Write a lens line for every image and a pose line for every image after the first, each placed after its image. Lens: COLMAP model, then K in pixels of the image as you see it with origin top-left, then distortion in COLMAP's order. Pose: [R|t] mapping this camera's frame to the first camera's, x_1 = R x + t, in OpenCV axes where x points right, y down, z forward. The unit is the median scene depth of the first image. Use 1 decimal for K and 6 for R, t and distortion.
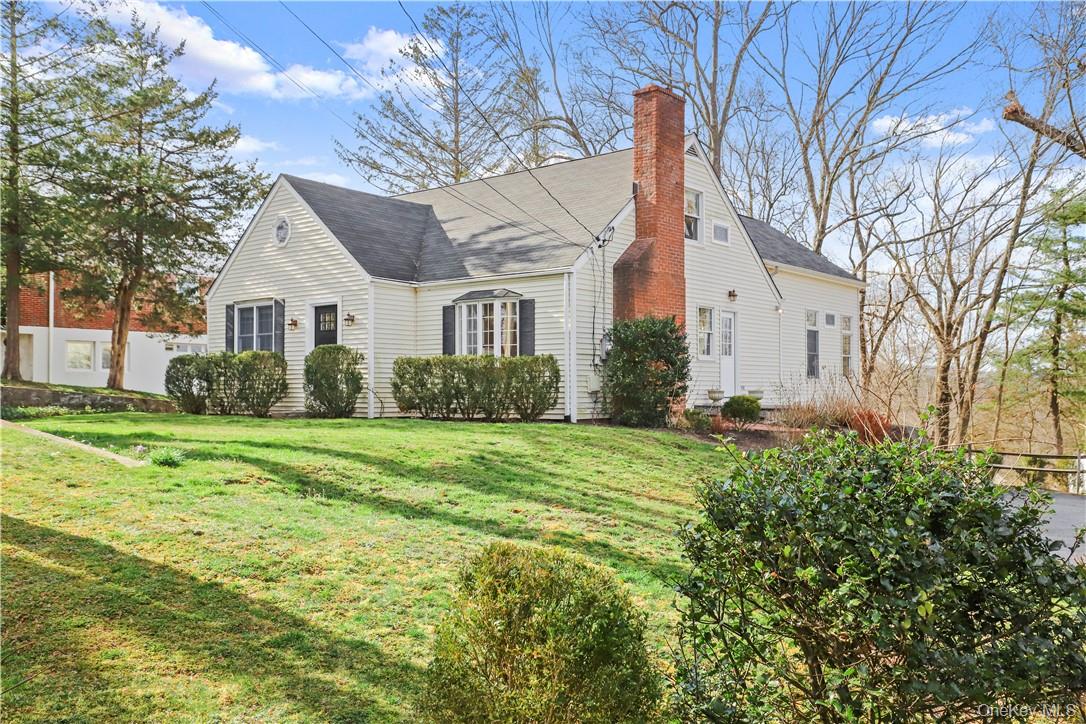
lens RADIAL K [[968.2, 0, 539.1], [0, 968.2, 366.5], [0, 0, 1]] dist [0.014314, 0.011918]
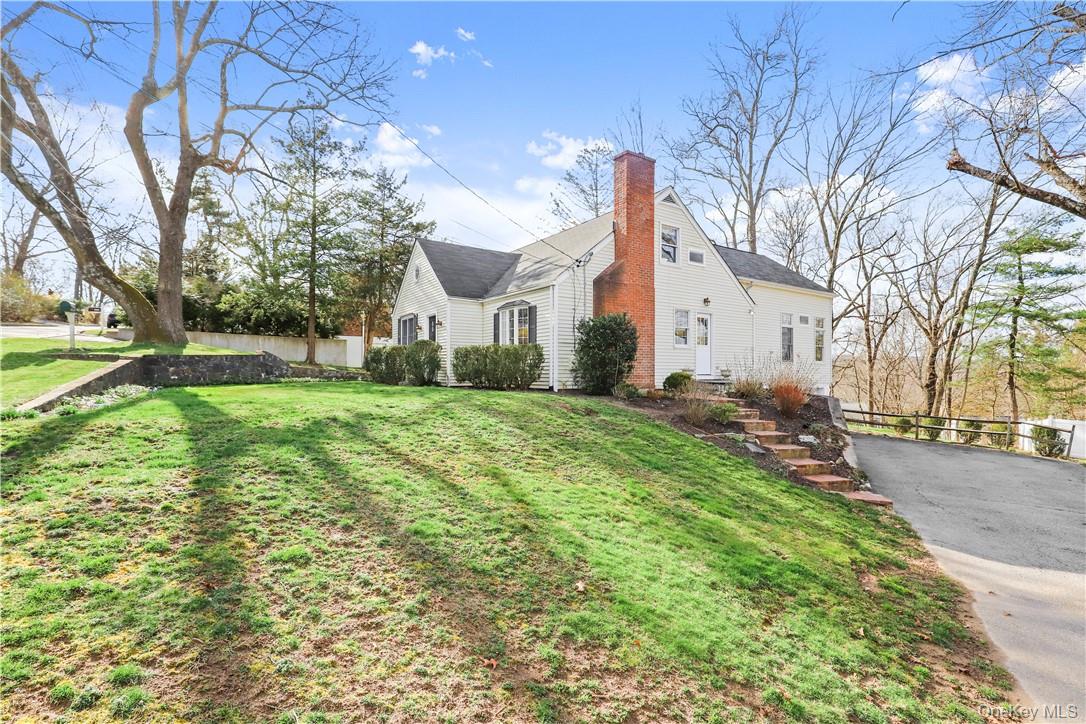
lens RADIAL K [[509.5, 0, 546.2], [0, 509.5, 365.1], [0, 0, 1]] dist [-0.036607, 0.006453]
pose [[0.955633, -0.000348, -0.294560, 0.178343], [0.003365, 0.999947, 0.009737, 0.009267], [0.294541, -0.010297, 0.955583, 0.212553]]
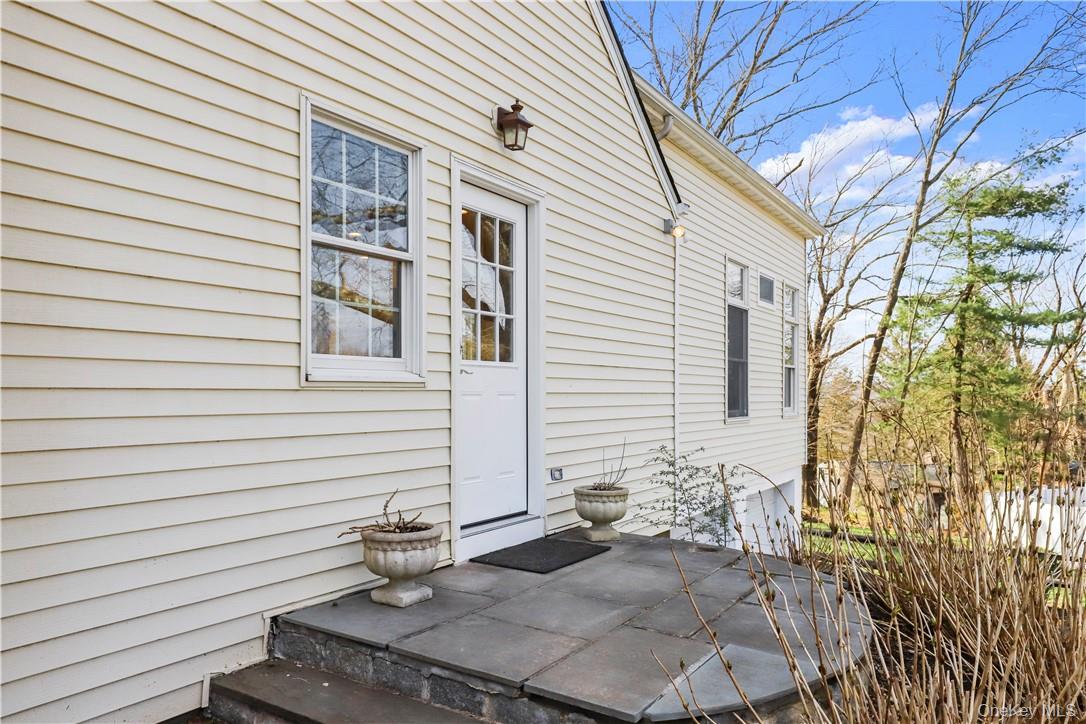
lens RADIAL K [[739.0, 0, 548.7], [0, 739.0, 365.8], [0, 0, 1]] dist [-0.037057, -0.001168]
pose [[0.992558, 0.006788, 0.121584, 0.171073], [-0.005297, 0.999907, -0.012583, -0.007092], [-0.121658, 0.011845, 0.992501, 0.741906]]
